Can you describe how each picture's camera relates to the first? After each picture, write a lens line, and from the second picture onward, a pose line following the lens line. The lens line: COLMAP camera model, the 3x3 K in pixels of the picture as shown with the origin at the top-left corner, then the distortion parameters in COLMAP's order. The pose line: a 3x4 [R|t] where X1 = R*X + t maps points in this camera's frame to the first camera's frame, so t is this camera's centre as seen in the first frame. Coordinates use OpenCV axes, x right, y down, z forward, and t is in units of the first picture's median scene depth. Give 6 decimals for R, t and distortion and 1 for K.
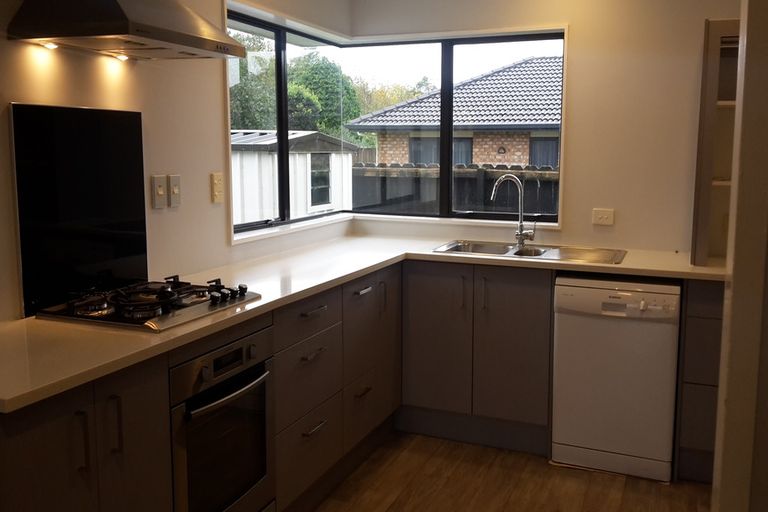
lens RADIAL K [[696.6, 0, 384.0], [0, 696.6, 234.0], [0, 0, 1]] dist [-0.006464, -0.002110]
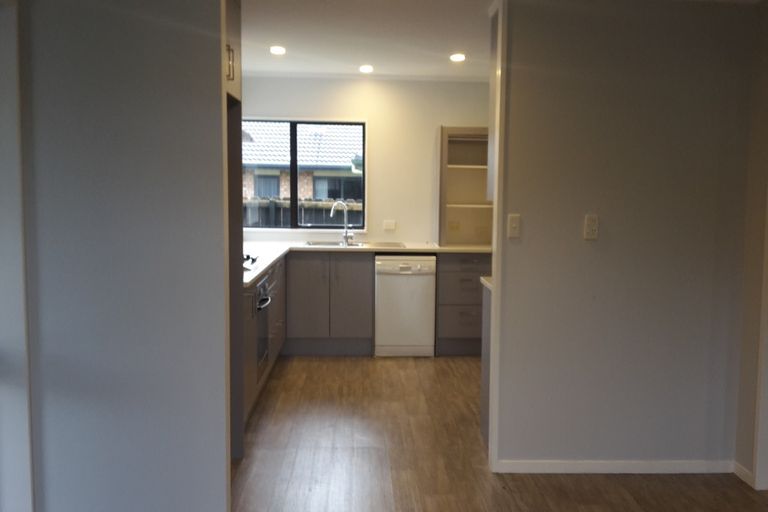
lens RADIAL K [[686.1, 0, 384.0], [0, 686.1, 256.0], [0, 0, 1]] dist [0.002989, 0.000084]
pose [[0.903565, -0.035003, 0.427019, -0.508808], [0.042073, 0.999089, -0.007130, 0.073945], [-0.426380, 0.024408, 0.904215, -0.670269]]
